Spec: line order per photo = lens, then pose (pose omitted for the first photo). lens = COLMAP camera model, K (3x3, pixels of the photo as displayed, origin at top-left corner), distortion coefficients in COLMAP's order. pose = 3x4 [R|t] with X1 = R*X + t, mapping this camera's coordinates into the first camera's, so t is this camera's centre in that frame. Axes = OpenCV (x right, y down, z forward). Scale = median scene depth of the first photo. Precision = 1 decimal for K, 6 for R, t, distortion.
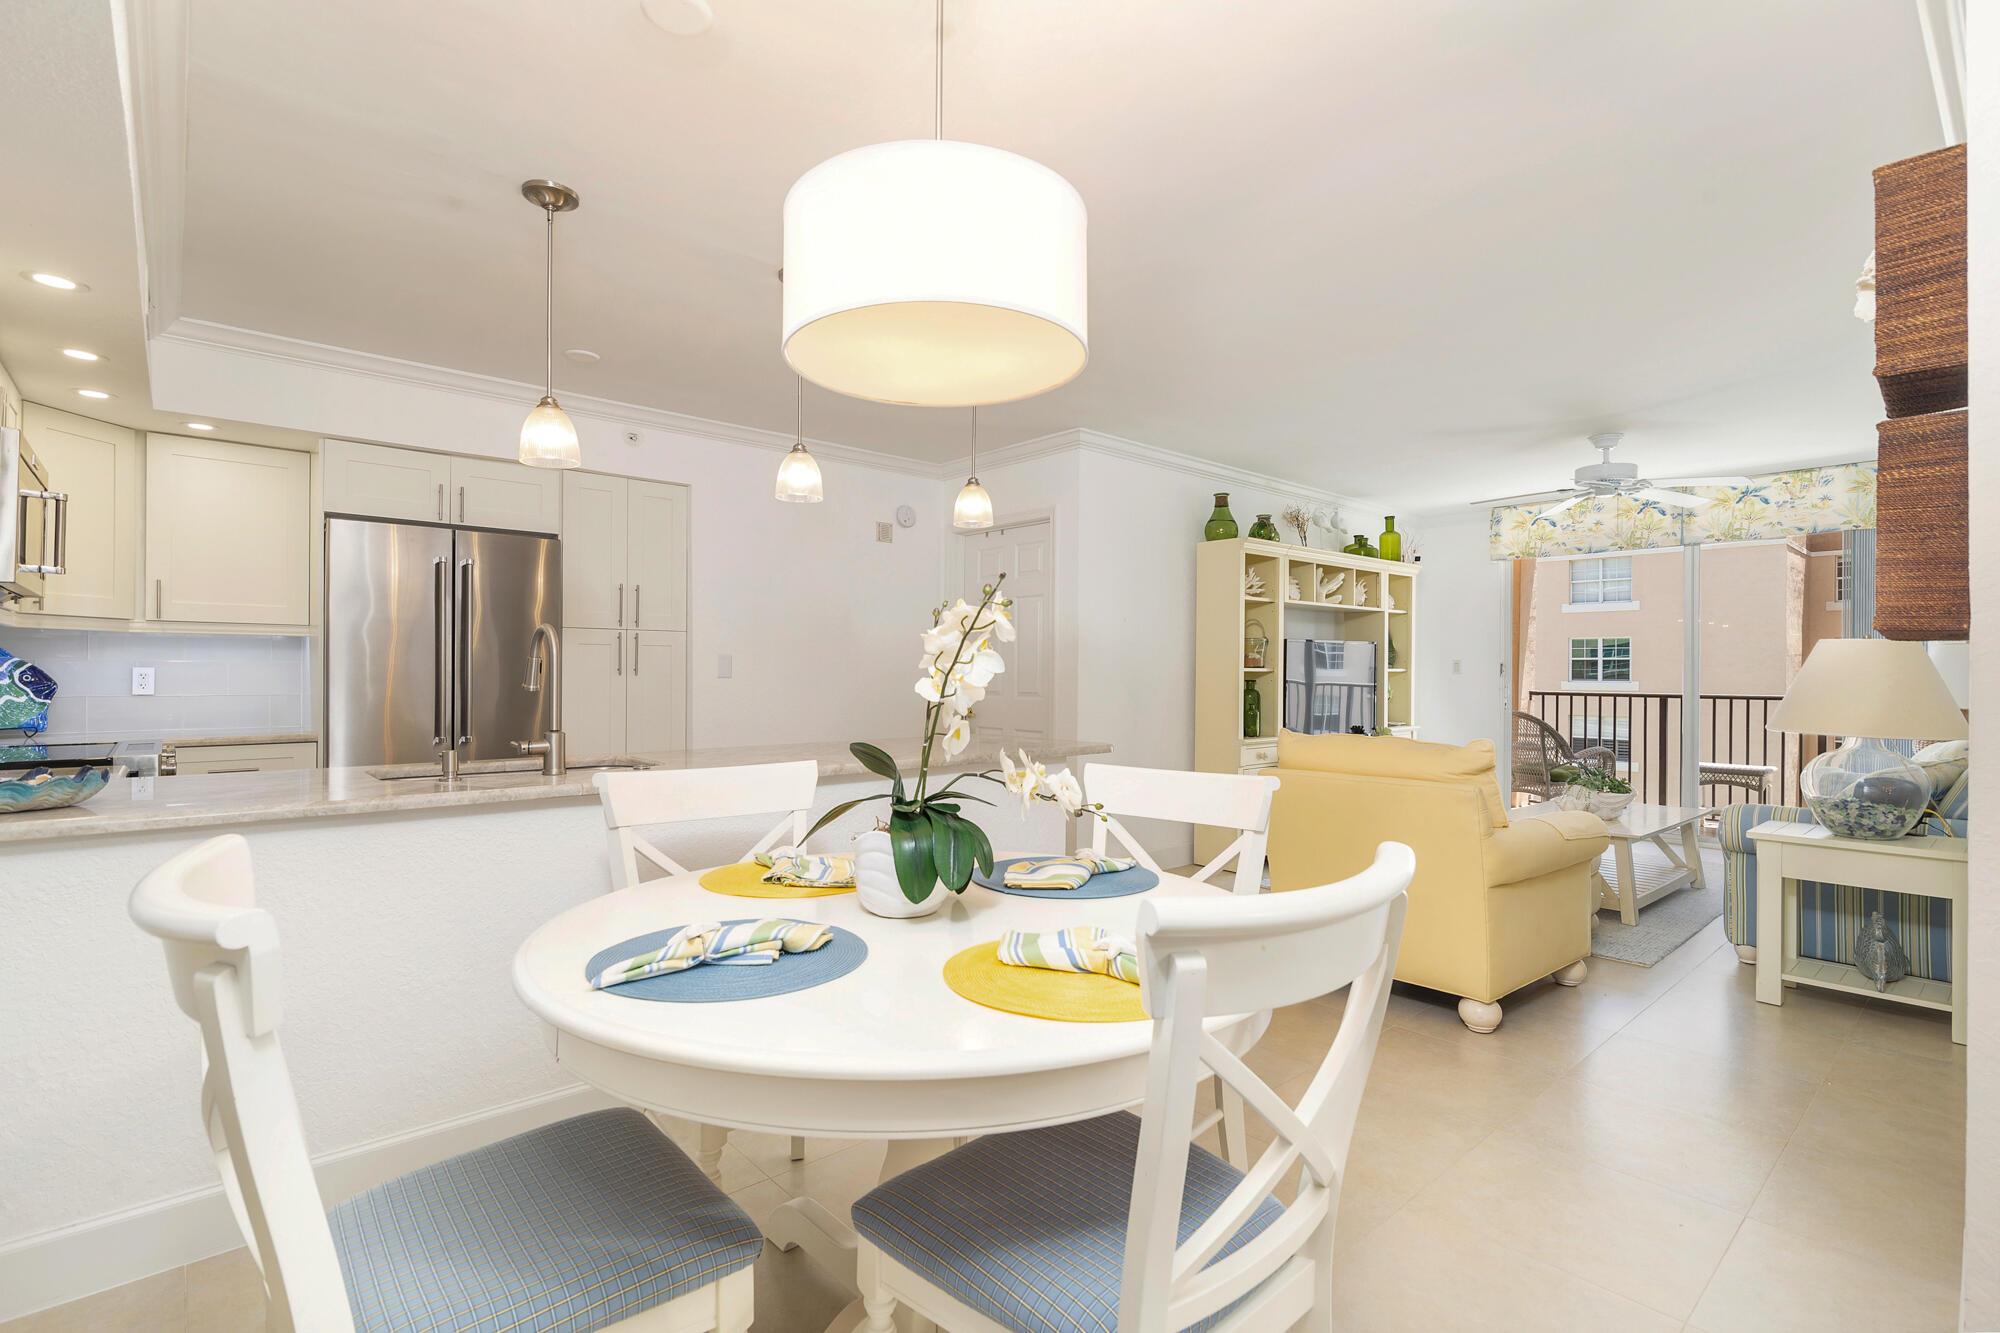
lens RADIAL K [[919.3, 0, 995.4], [0, 919.3, 670.6], [0, 0, 1]] dist [0.002544, 0.000123]
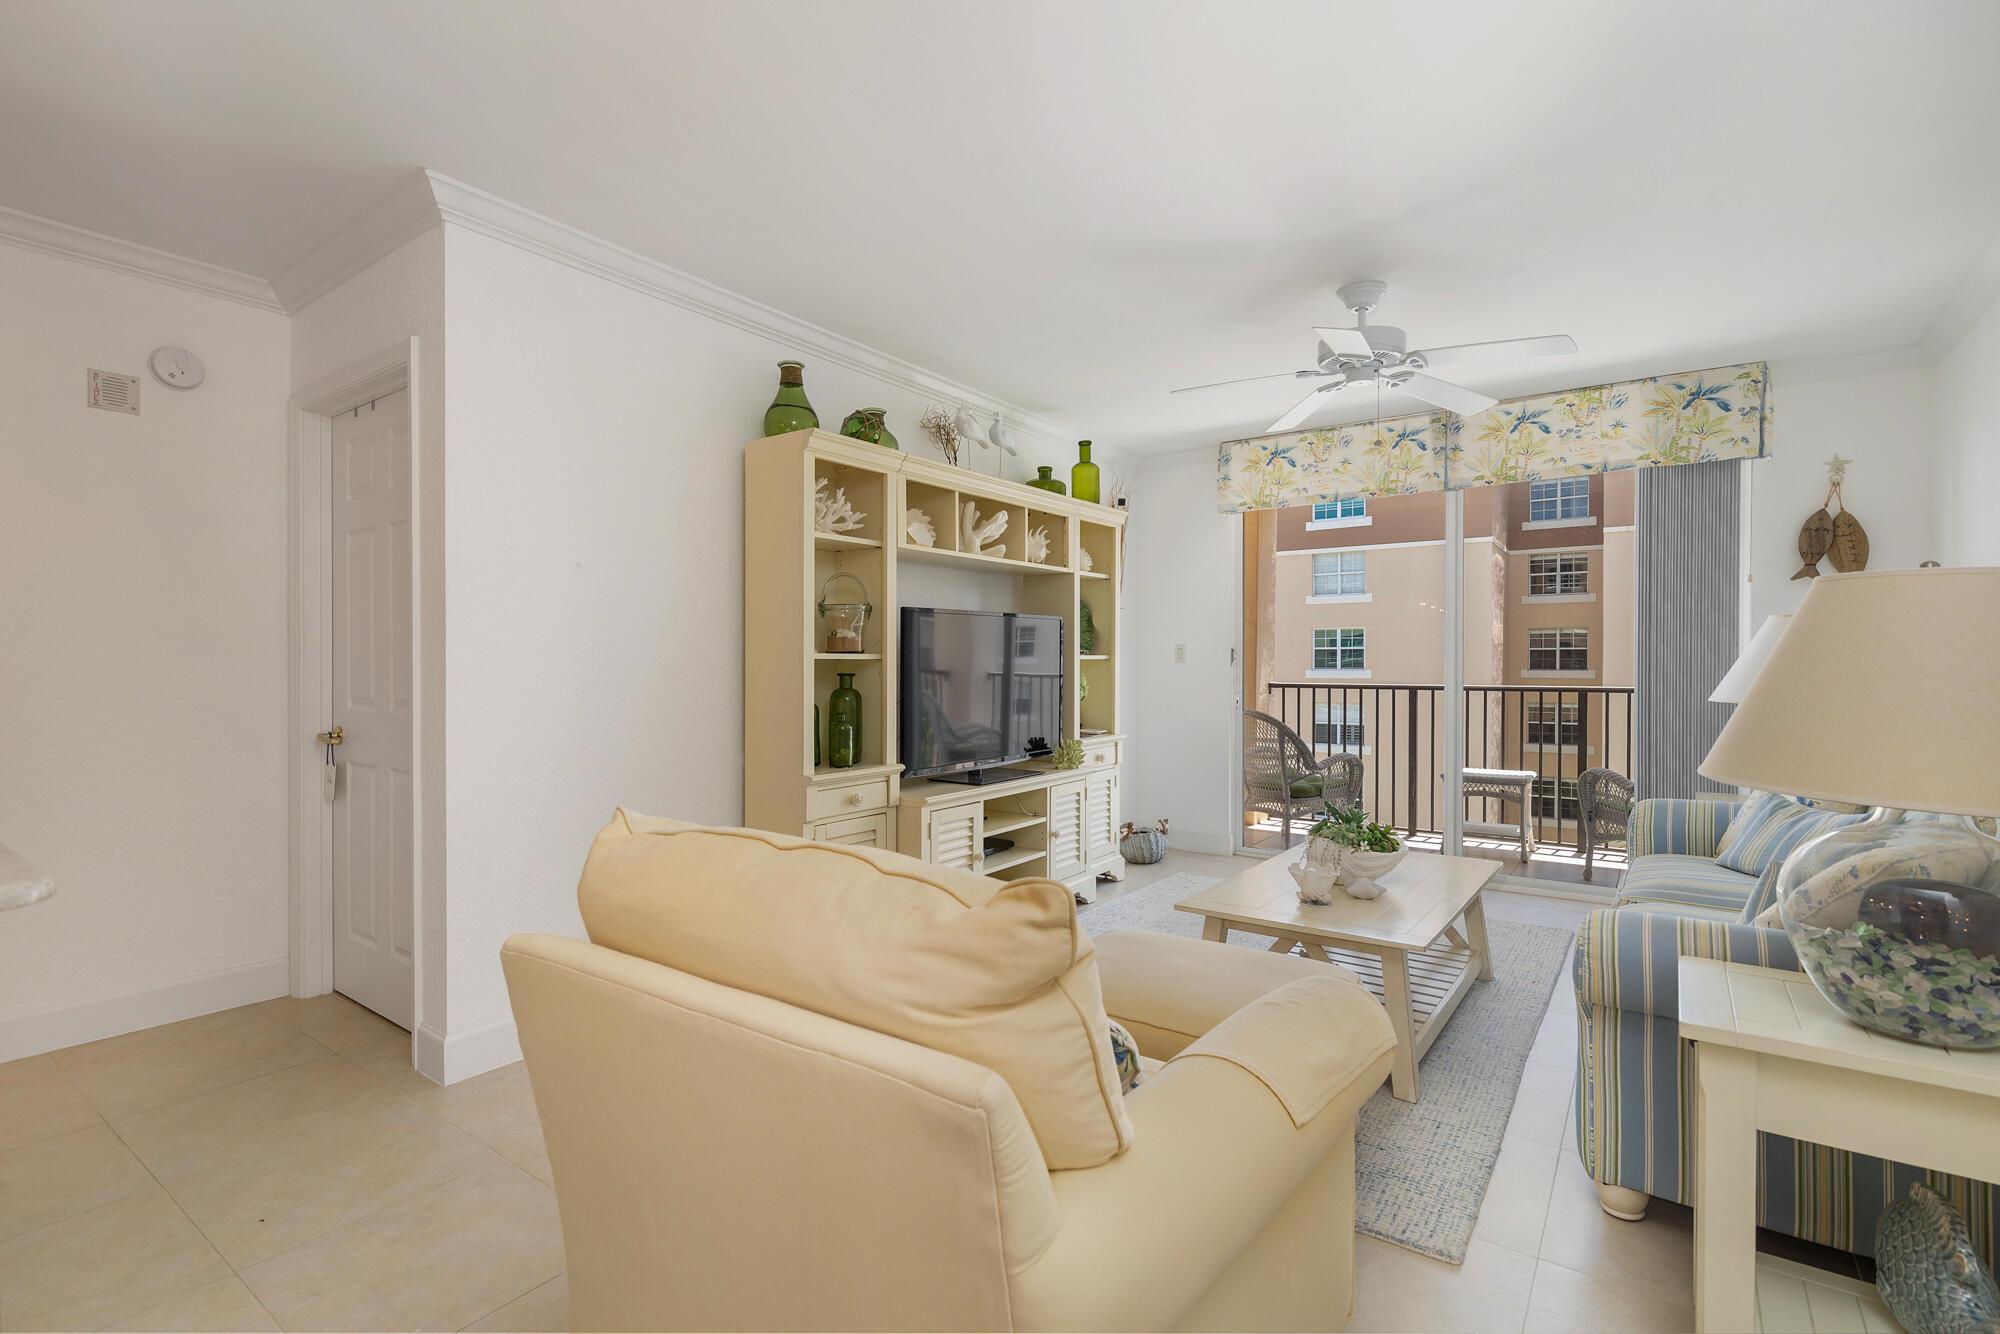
lens RADIAL K [[889.4, 0, 1000.0], [0, 889.4, 667.0], [0, 0, 1]] dist [0.002873, 0.000302]
pose [[0.975960, -0.005811, 0.217873, 0.220516], [0.004645, 0.999972, 0.005867, 0.002700], [-0.217901, -0.004714, 0.975959, 0.352086]]
